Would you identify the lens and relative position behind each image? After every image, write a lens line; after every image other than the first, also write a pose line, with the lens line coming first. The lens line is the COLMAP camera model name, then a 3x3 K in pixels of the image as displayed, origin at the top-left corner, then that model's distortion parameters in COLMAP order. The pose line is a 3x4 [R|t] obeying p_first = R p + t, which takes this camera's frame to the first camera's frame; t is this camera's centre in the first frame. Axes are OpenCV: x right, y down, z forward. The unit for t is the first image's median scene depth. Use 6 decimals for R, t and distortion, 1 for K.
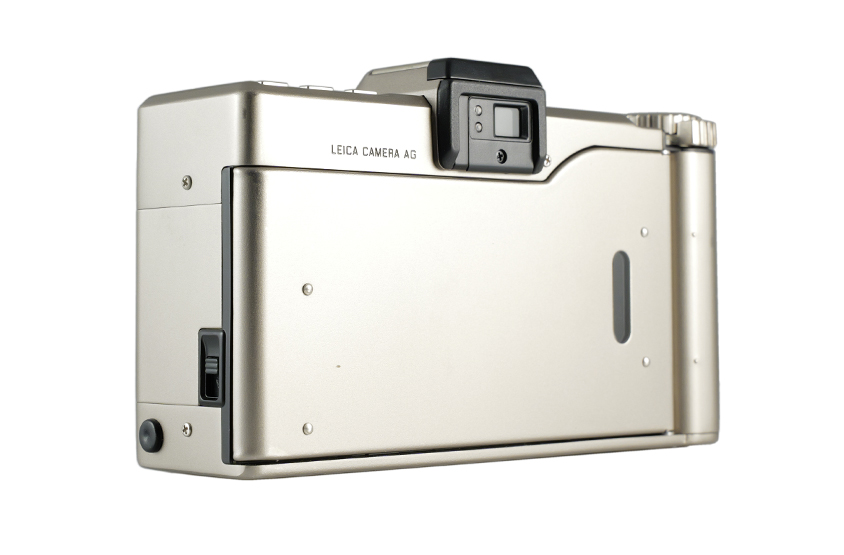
lens RADIAL K [[1894.8, 0, 422.0], [0, 1894.8, 277.5], [0, 0, 1]] dist [0.009475, -0.016304]
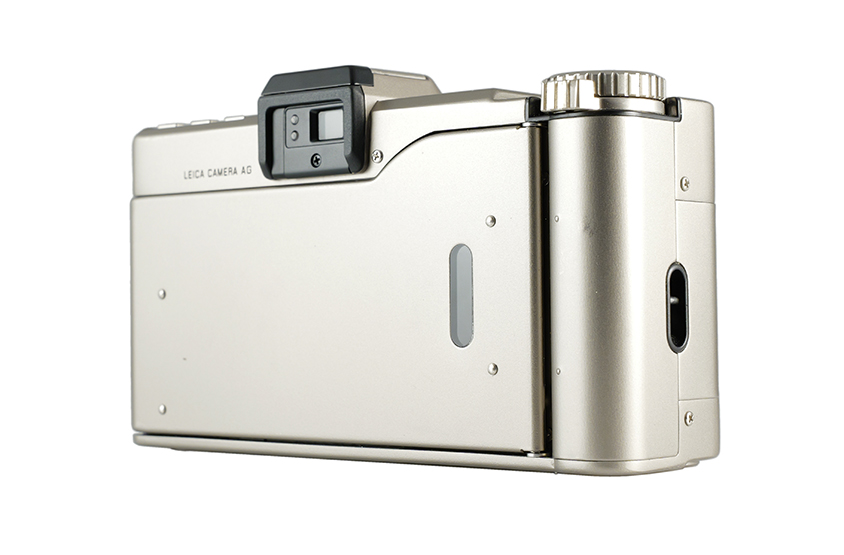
lens RADIAL K [[1894.8, 0, 422.0], [0, 1894.8, 277.5], [0, 0, 1]] dist [0.009475, -0.016304]
pose [[0.134800, -0.012432, -0.990795, 1.072010], [0.027939, 0.999571, -0.008741, 0.009694], [0.990479, -0.026504, 0.135090, 0.927218]]
